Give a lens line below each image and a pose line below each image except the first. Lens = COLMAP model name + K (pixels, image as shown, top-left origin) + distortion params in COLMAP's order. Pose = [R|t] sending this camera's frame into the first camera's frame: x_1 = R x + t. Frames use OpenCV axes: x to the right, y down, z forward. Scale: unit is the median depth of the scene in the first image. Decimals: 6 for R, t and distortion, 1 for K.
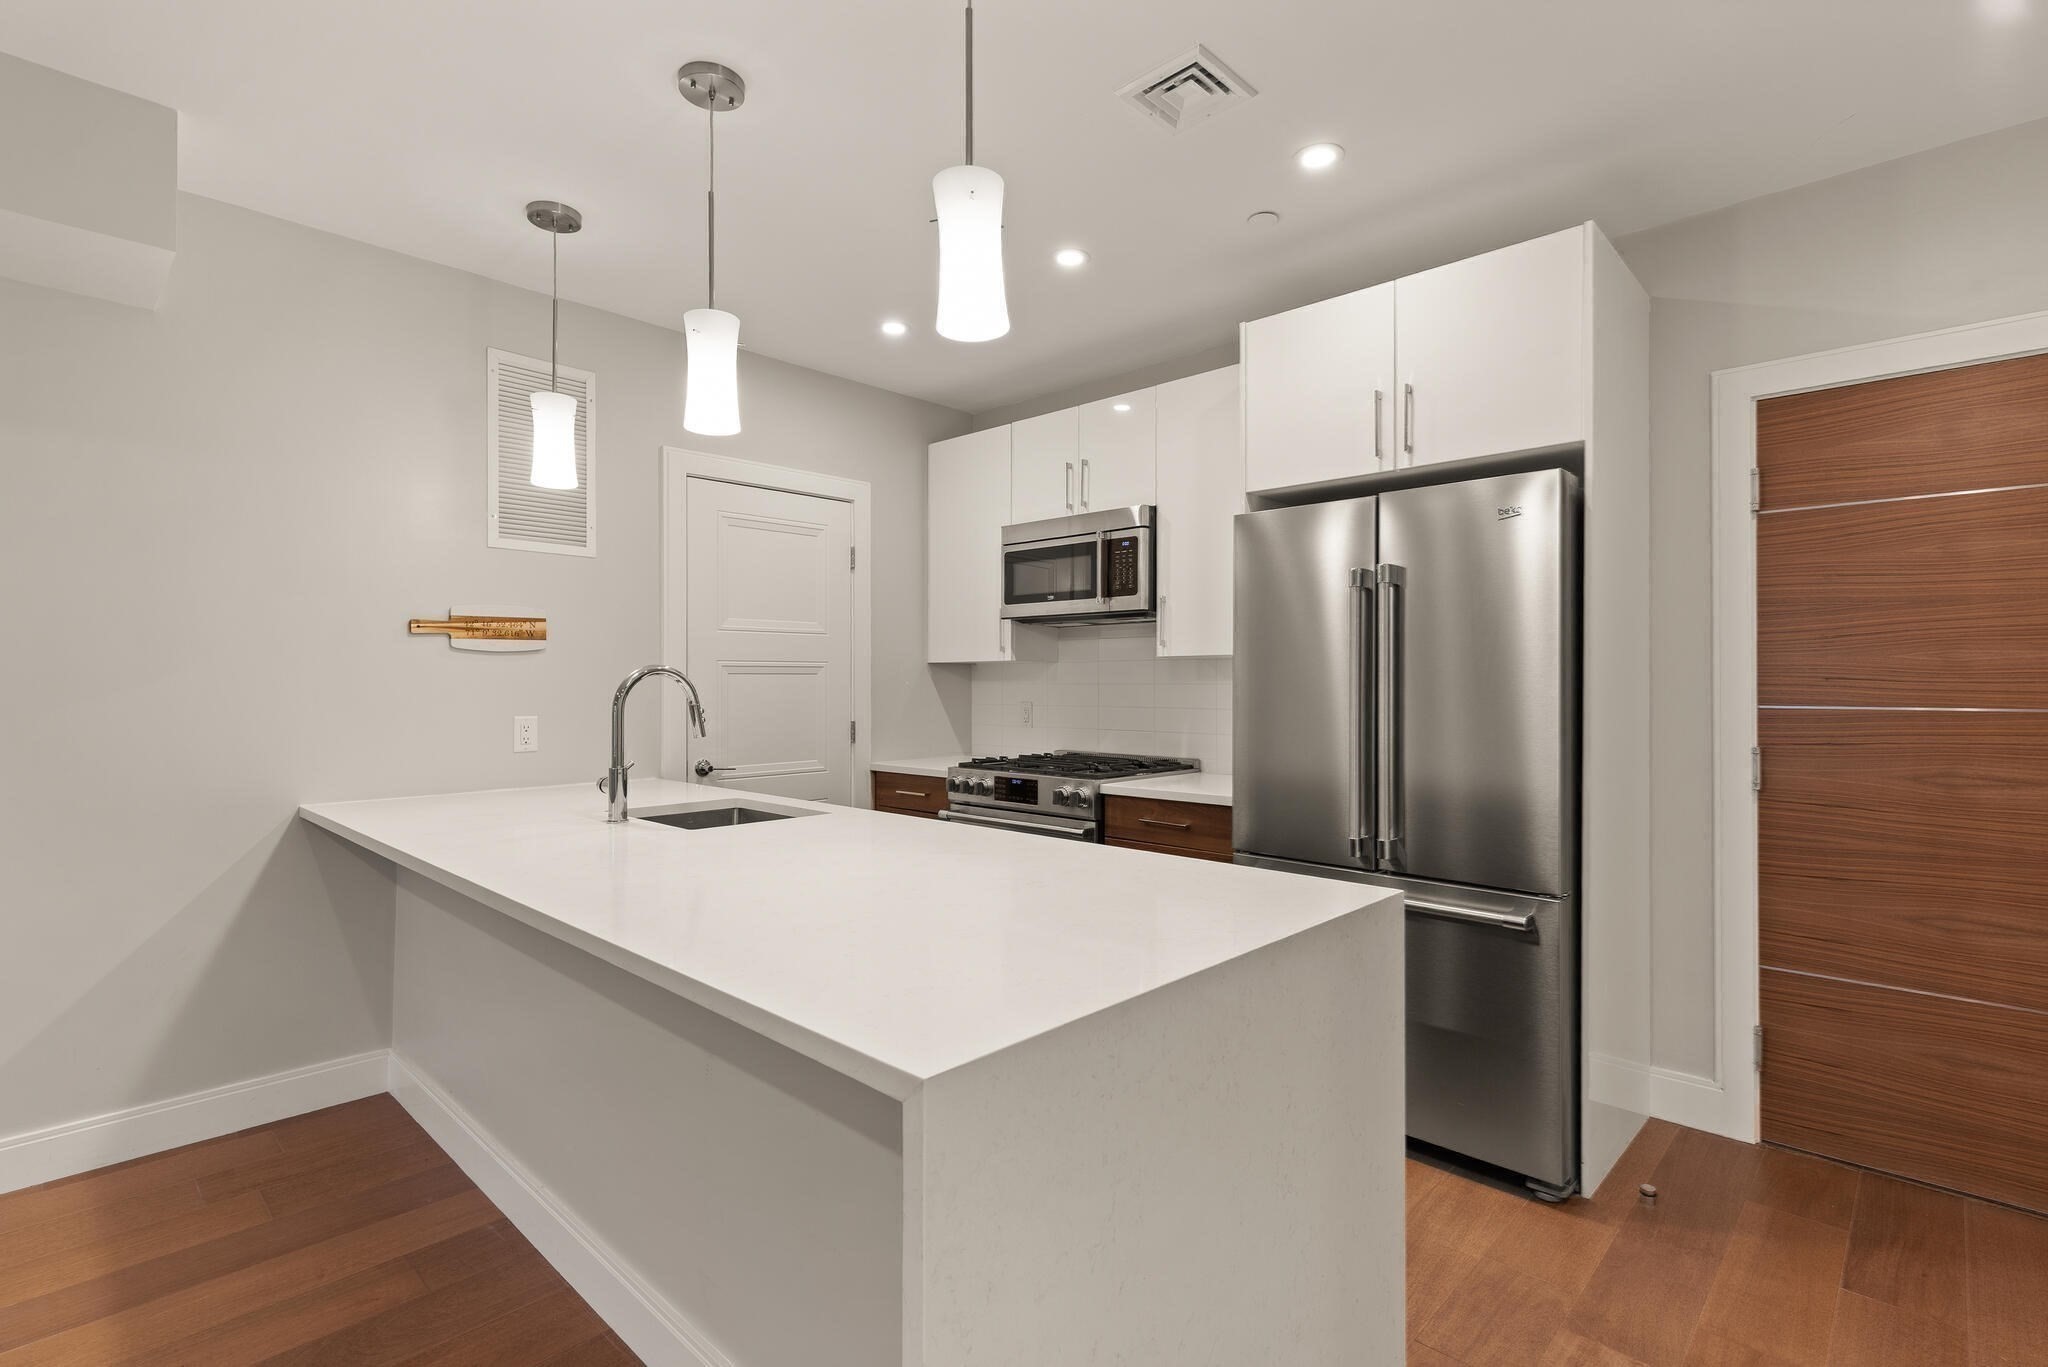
lens RADIAL K [[960.2, 0, 1030.9], [0, 960.2, 677.0], [0, 0, 1]] dist [0.004636, 0.000278]
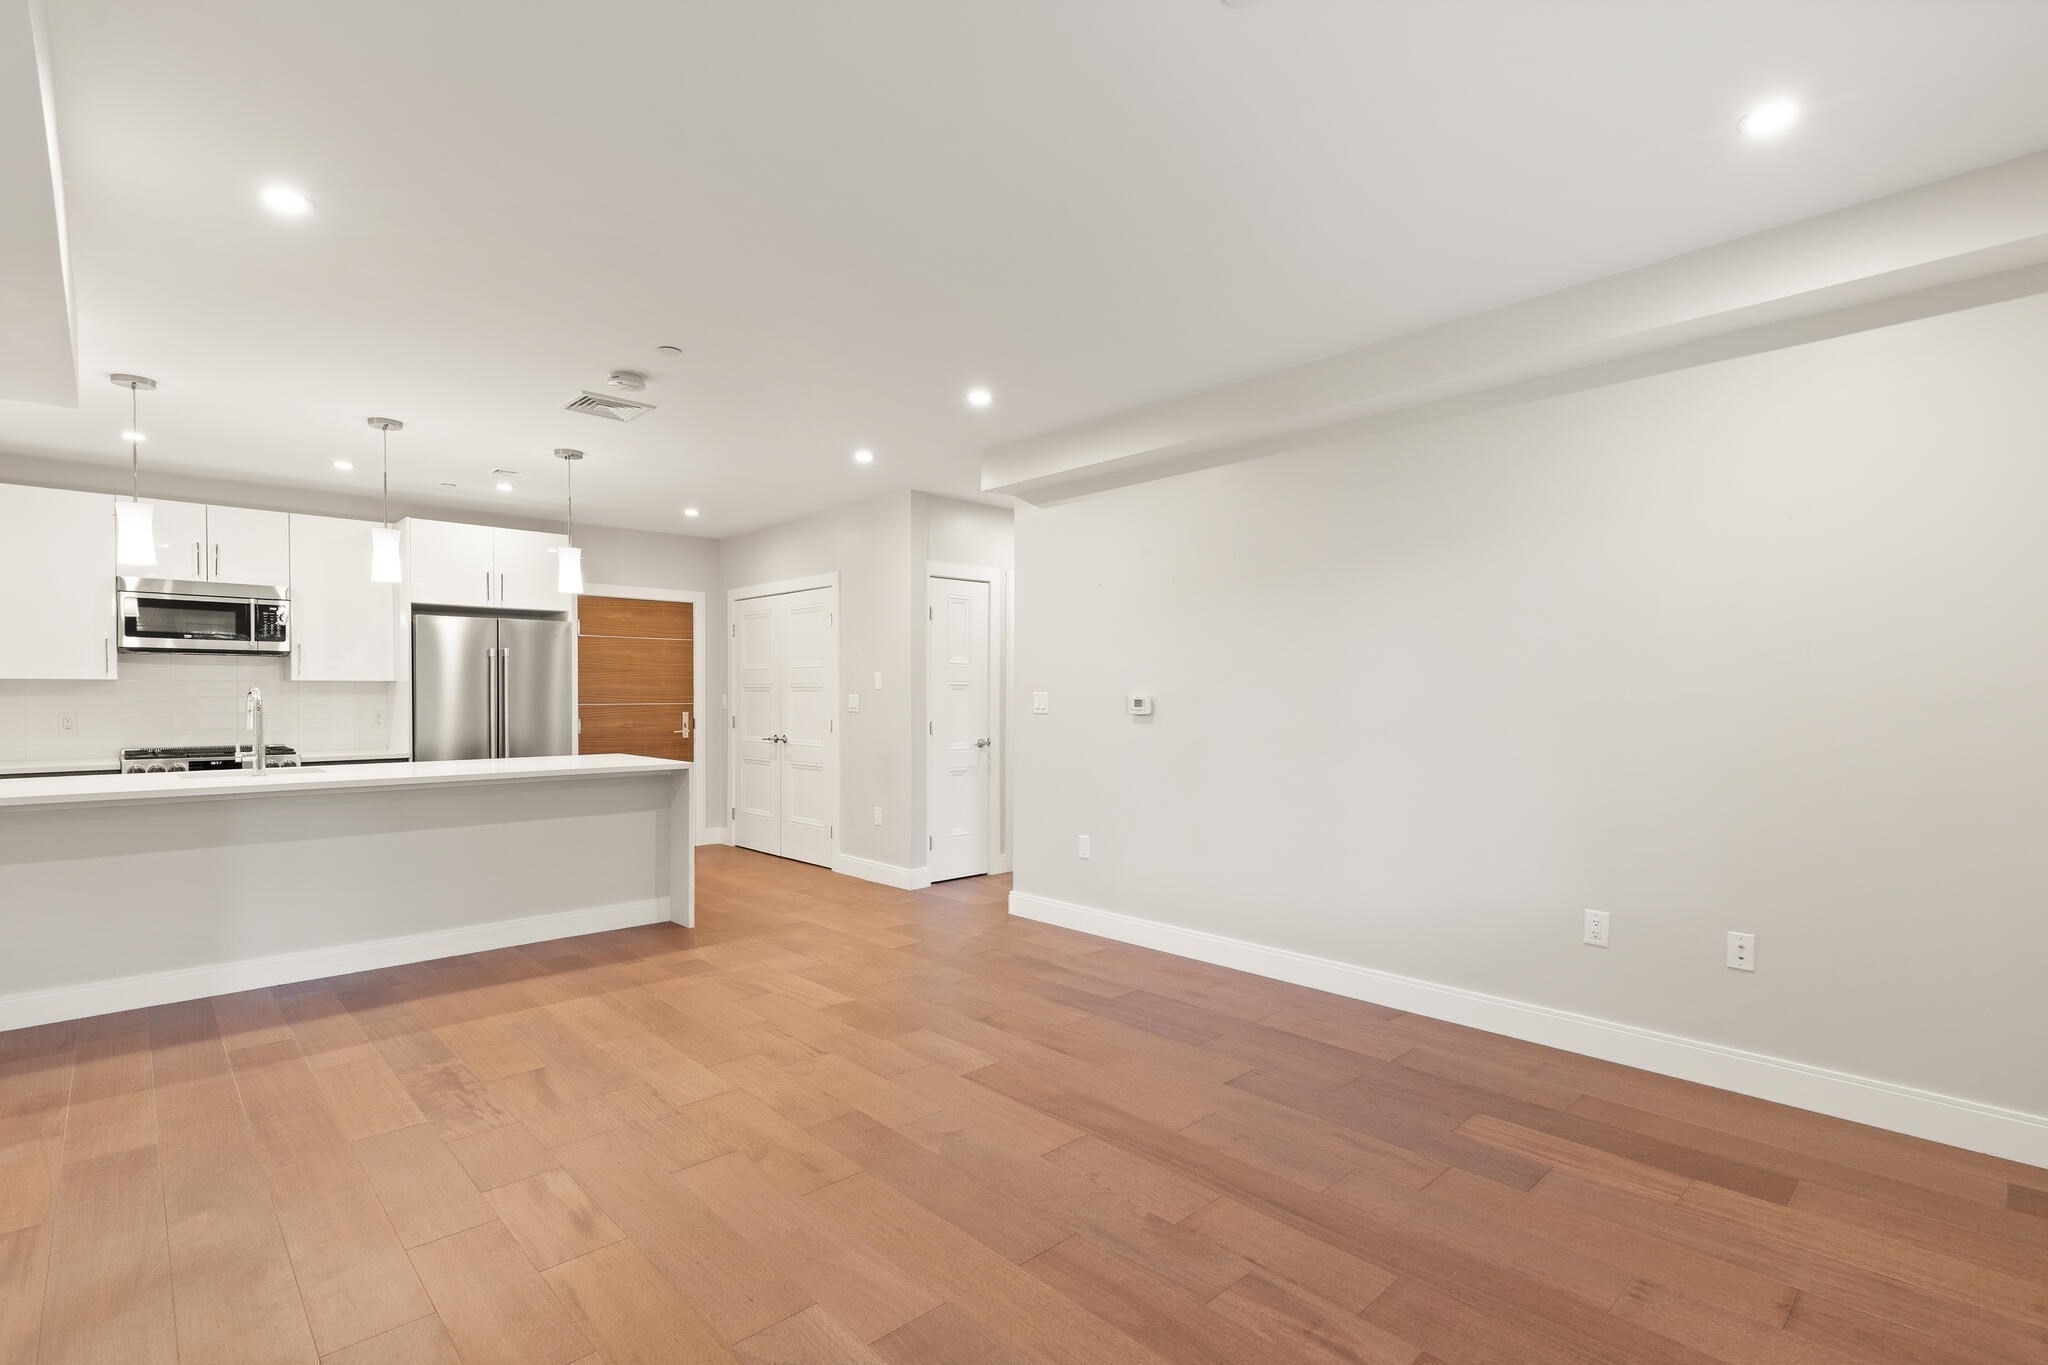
lens RADIAL K [[958.5, 0, 1044.4], [0, 958.5, 703.9], [0, 0, 1]] dist [0.000798, -0.000045]
pose [[0.045927, -0.009763, 0.998897, -1.651275], [-0.005591, 0.999934, 0.010030, -0.005010], [-0.998929, -0.006046, 0.045870, -0.405711]]
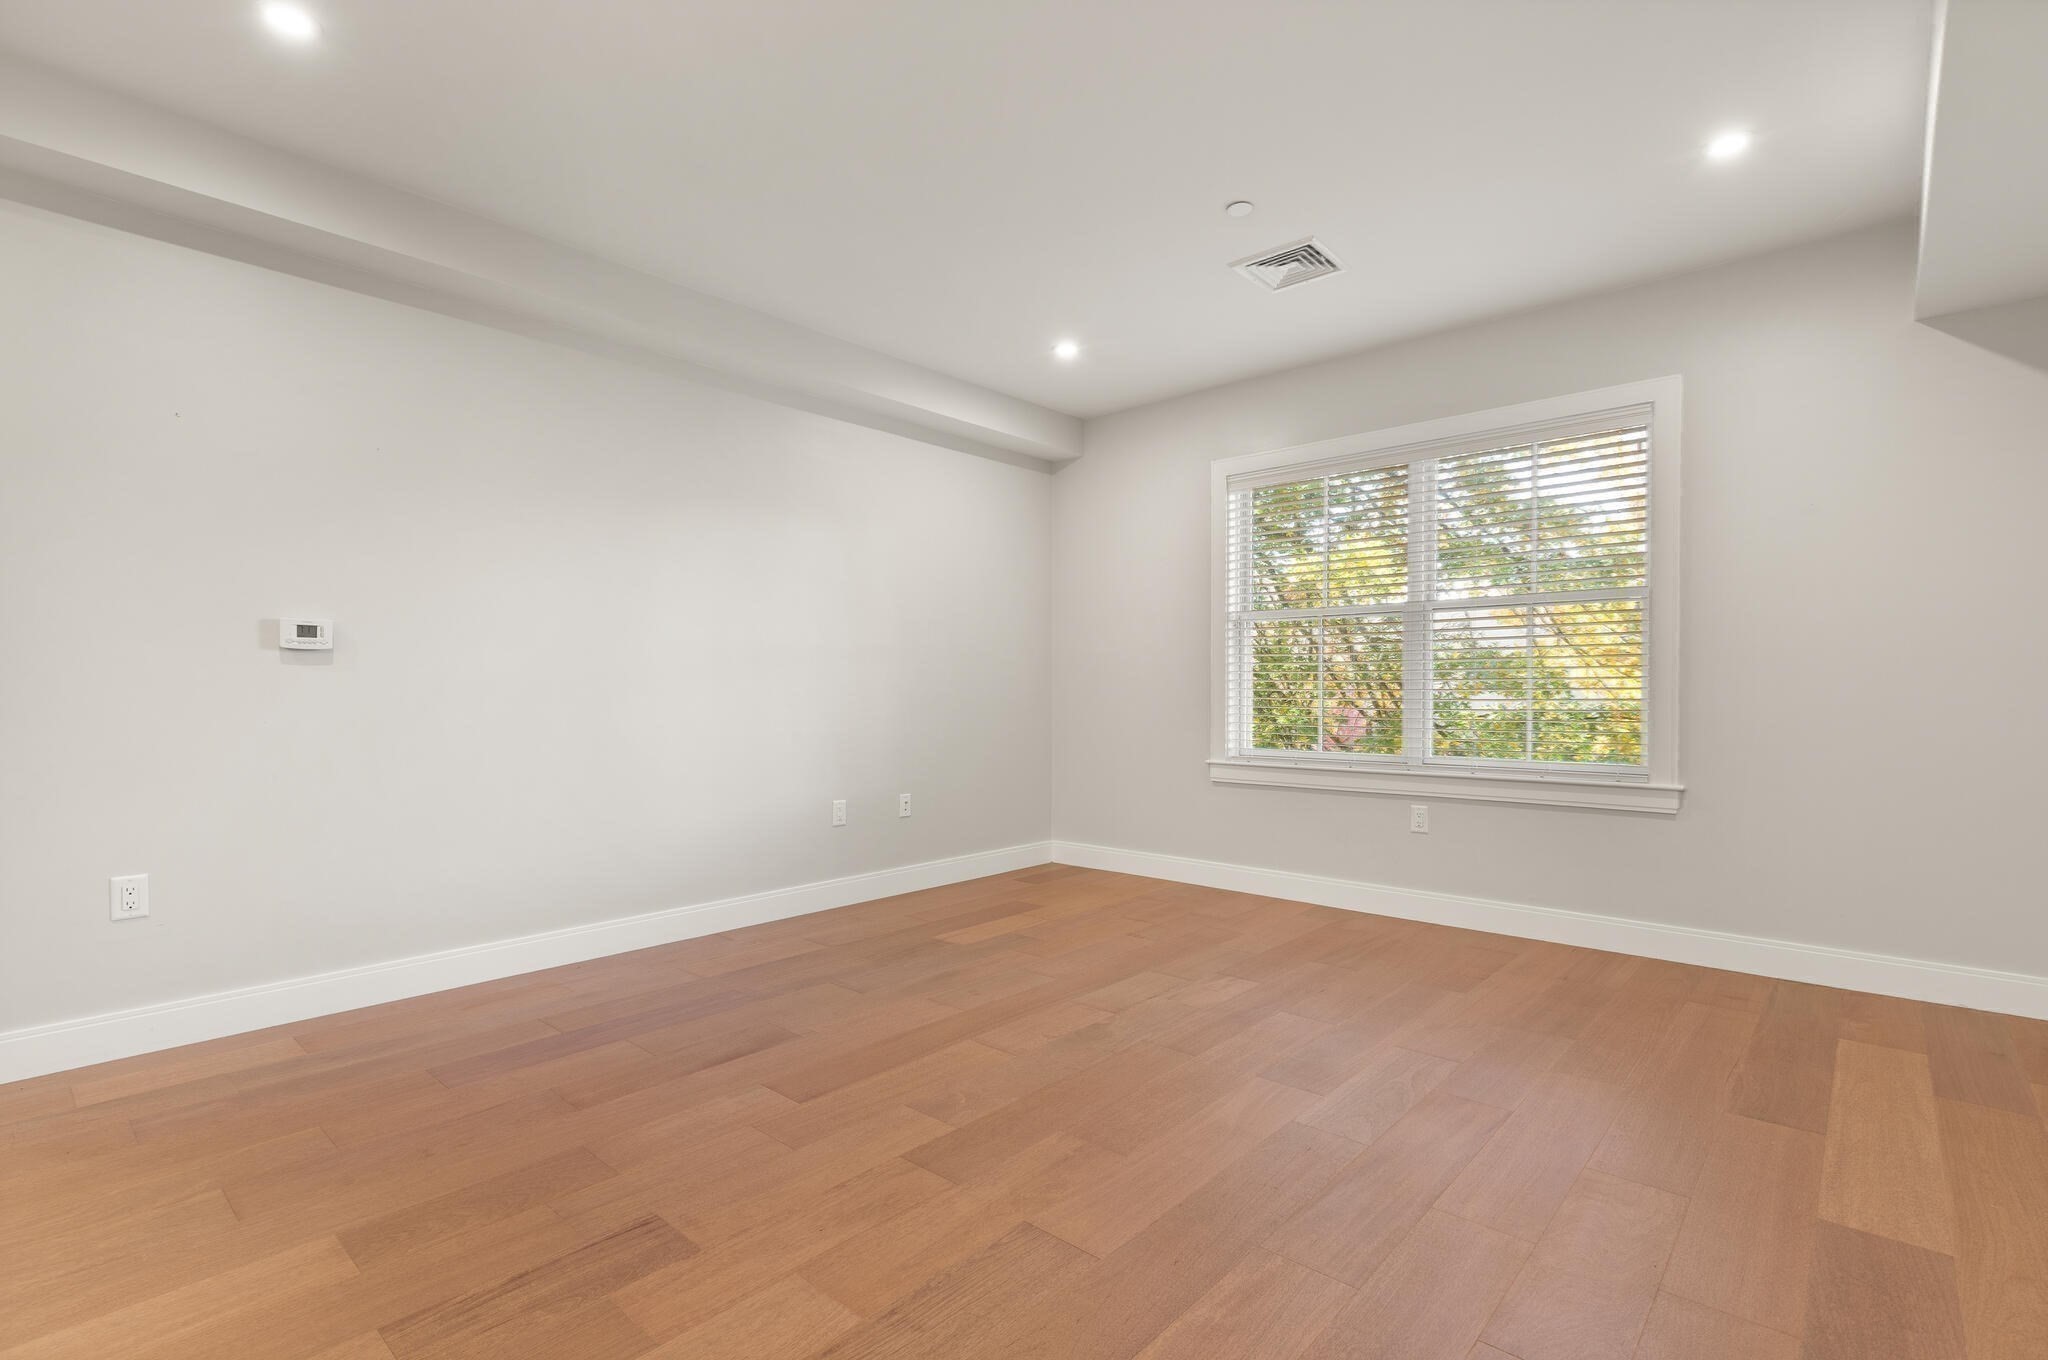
lens RADIAL K [[944.3, 0, 1034.9], [0, 944.3, 693.1], [0, 0, 1]] dist [0.005711, 0.000365]
pose [[-0.999511, -0.000566, -0.031253, -0.820116], [-0.000444, 0.999992, -0.003914, 0.073267], [0.031255, -0.003898, -0.999504, 0.476541]]
